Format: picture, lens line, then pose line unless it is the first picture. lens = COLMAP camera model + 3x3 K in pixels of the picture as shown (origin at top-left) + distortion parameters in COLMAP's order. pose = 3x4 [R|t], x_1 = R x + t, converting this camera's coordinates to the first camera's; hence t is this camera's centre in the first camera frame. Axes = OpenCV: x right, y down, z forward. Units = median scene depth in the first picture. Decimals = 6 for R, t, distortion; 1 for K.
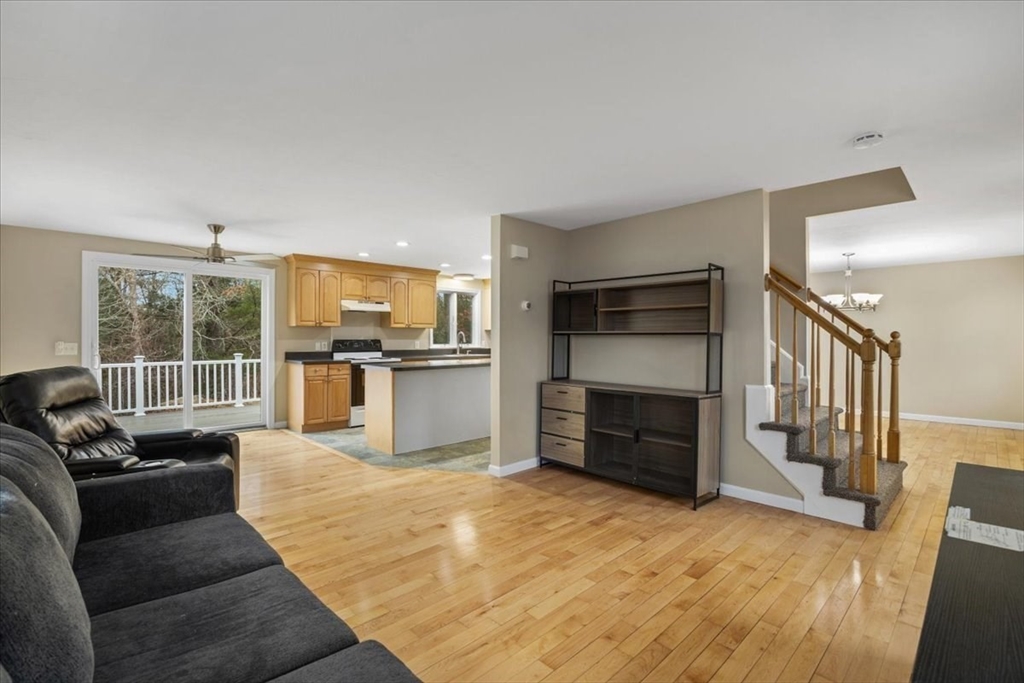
lens RADIAL K [[467.9, 0, 511.8], [0, 467.9, 336.6], [0, 0, 1]] dist [-0.015136, 0.002736]
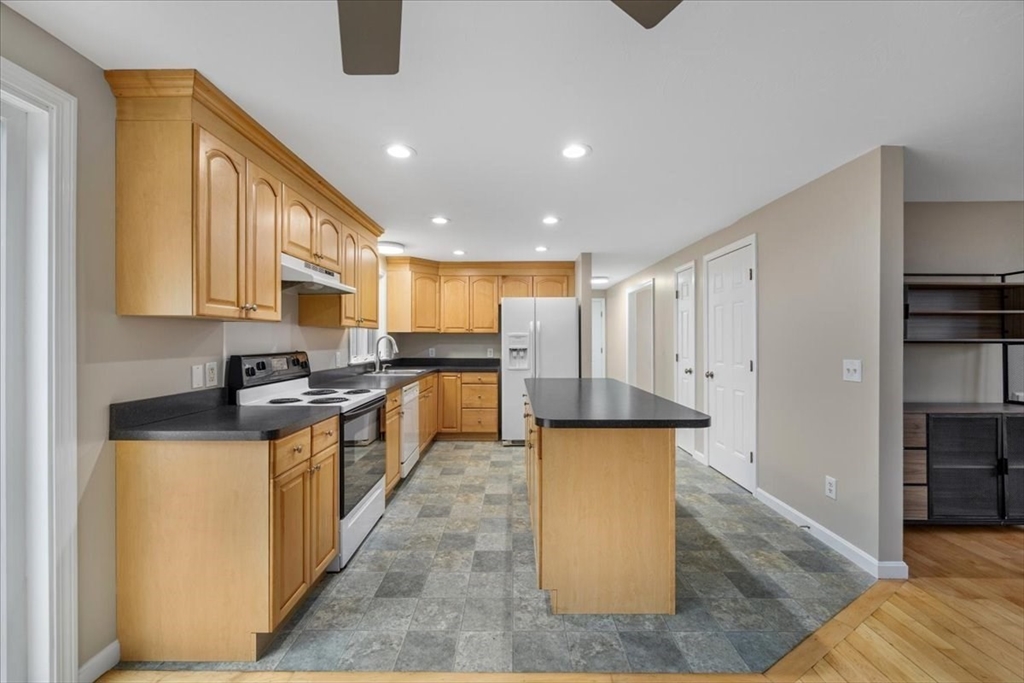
lens RADIAL K [[409.7, 0, 513.0], [0, 409.7, 340.4], [0, 0, 1]] dist [-0.002367, 0.000157]
pose [[0.695549, -0.002815, 0.718473, -0.741191], [-0.000816, 0.999989, 0.004708, -0.011068], [-0.718478, -0.003861, 0.695539, 0.968119]]
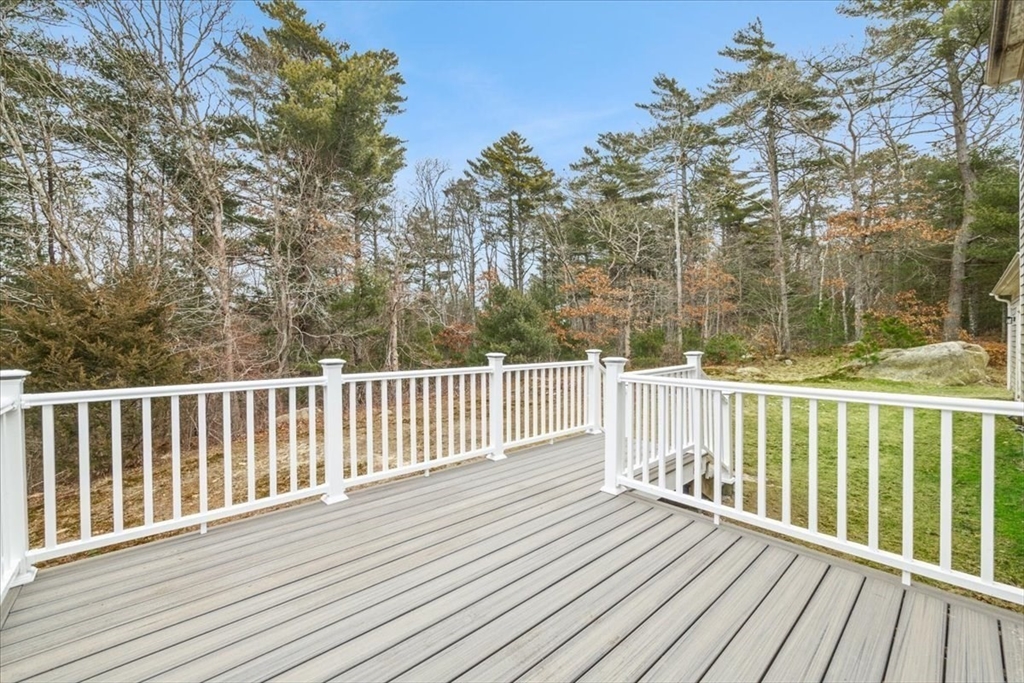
lens RADIAL K [[412.0, 0, 514.9], [0, 412.0, 341.2], [0, 0, 1]] dist [0.000201, 0.000004]
pose [[0.999490, -0.002465, -0.031853, -1.228503], [0.002687, 0.999972, 0.006943, 0.047055], [0.031835, -0.007025, 0.999468, 1.240897]]
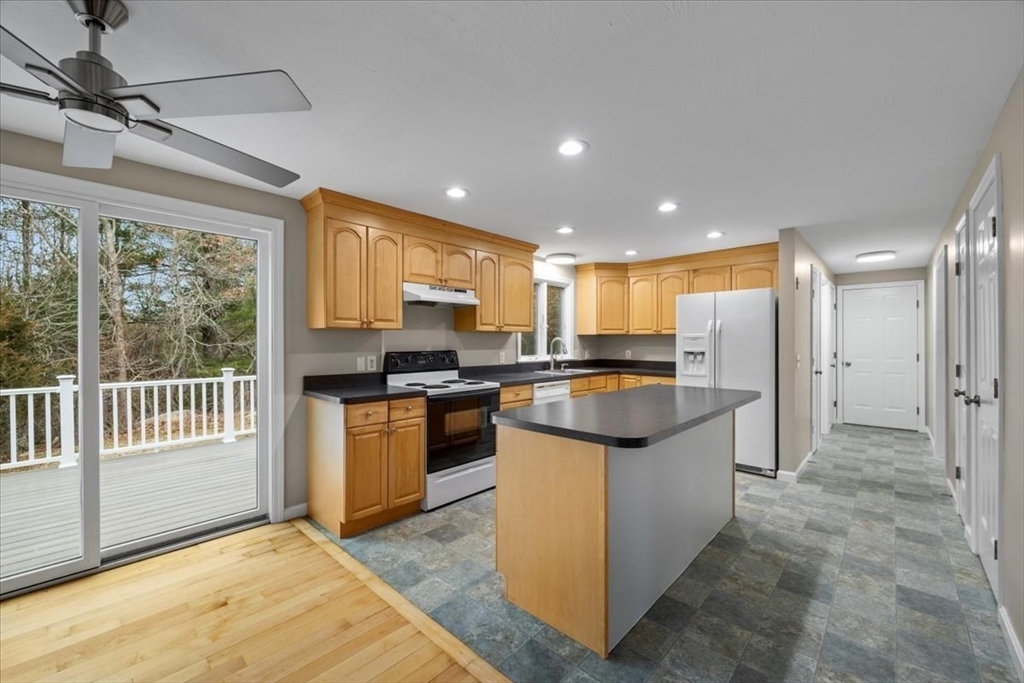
lens RADIAL K [[409.7, 0, 511.7], [0, 409.7, 343.4], [0, 0, 1]] dist [-0.002367, 0.000157]
pose [[0.998731, -0.002040, 0.050325, -0.402501], [0.001713, 0.999977, 0.006552, -0.010854], [-0.050337, -0.006458, 0.998711, 0.769061]]
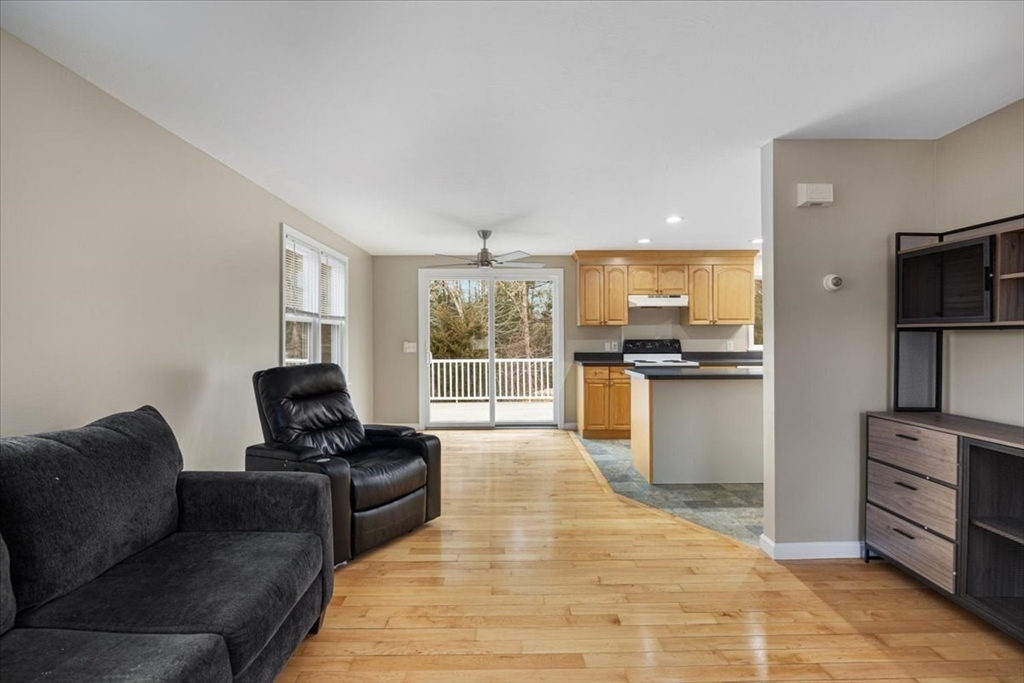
lens RADIAL K [[467.9, 0, 513.8], [0, 467.9, 335.4], [0, 0, 1]] dist [-0.015136, 0.002736]
pose [[0.725754, -0.007721, -0.687911, 0.145941], [0.006769, 0.999969, -0.004083, 0.001152], [0.687921, -0.001693, 0.725784, 0.300112]]
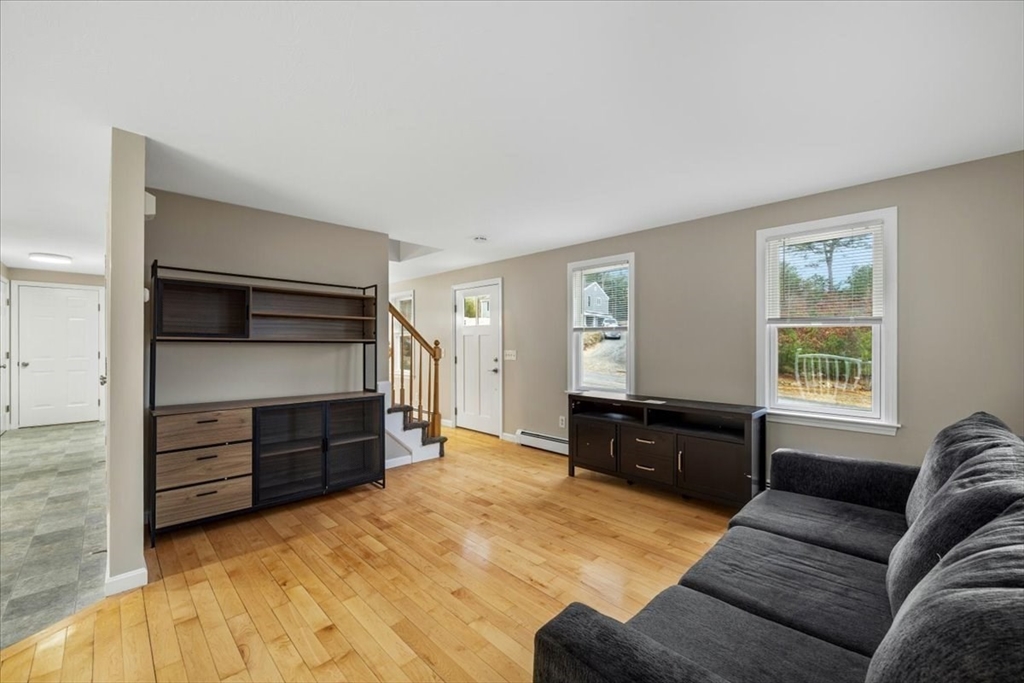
lens RADIAL K [[409.7, 0, 508.9], [0, 409.7, 343.6], [0, 0, 1]] dist [-0.002367, 0.000157]
pose [[-0.006268, 0.000188, 0.999980, -0.526307], [-0.004751, 0.999989, -0.000217, -0.003636], [-0.999969, -0.004753, -0.006267, 0.531705]]
